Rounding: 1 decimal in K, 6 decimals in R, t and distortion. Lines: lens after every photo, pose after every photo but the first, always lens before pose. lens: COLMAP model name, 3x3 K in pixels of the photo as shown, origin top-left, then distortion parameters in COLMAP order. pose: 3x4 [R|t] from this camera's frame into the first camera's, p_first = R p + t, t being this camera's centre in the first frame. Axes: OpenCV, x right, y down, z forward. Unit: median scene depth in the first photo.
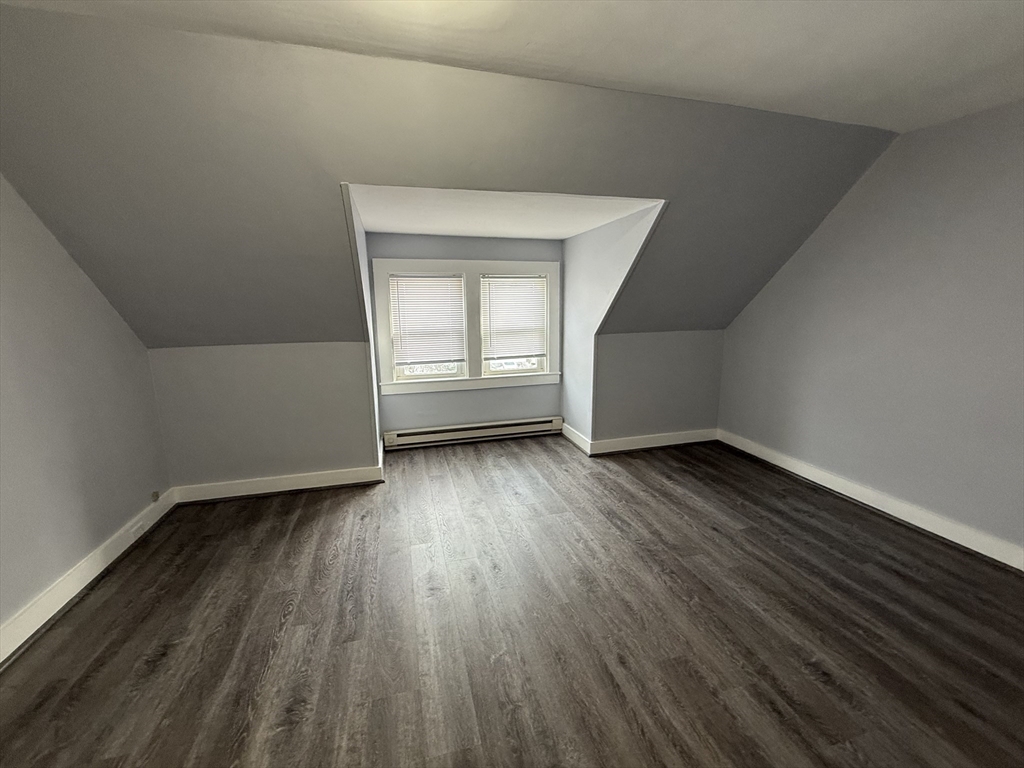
lens RADIAL K [[419.0, 0, 515.0], [0, 419.0, 386.1], [0, 0, 1]] dist [0.002444, -0.000423]
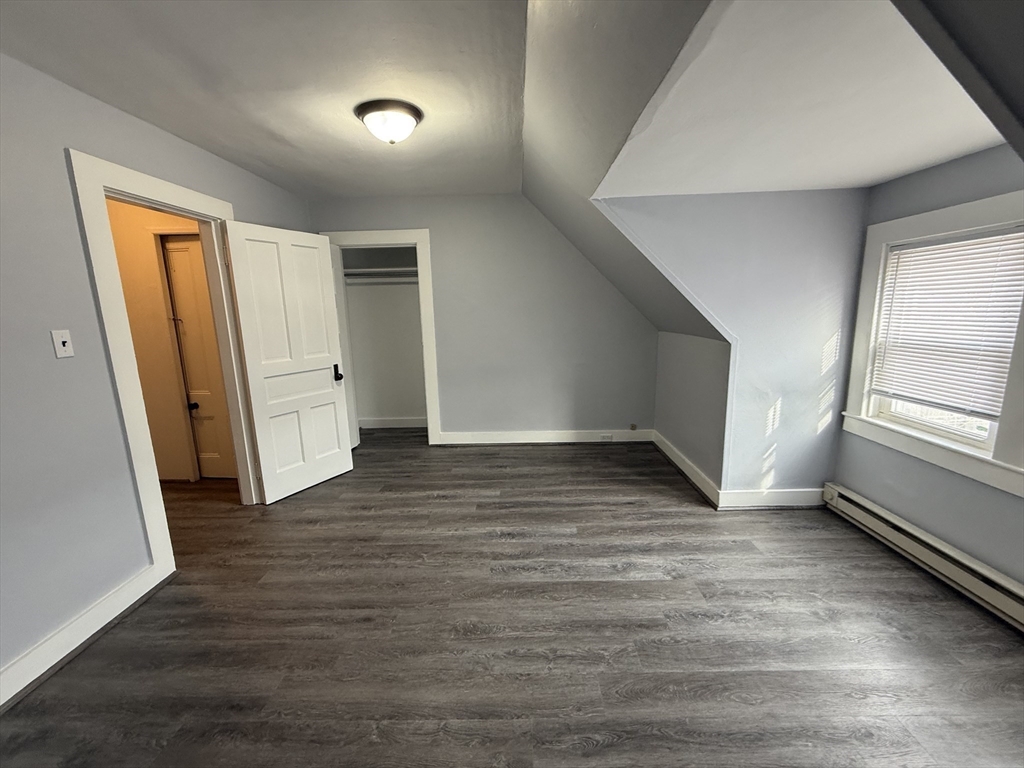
lens RADIAL K [[419.0, 0, 511.9], [0, 419.0, 383.7], [0, 0, 1]] dist [0.002444, -0.000423]
pose [[-0.297779, 0.187987, -0.935942, 0.784454], [-0.158928, 0.956975, 0.242776, -0.219107], [0.941313, 0.221042, -0.255091, 1.095725]]
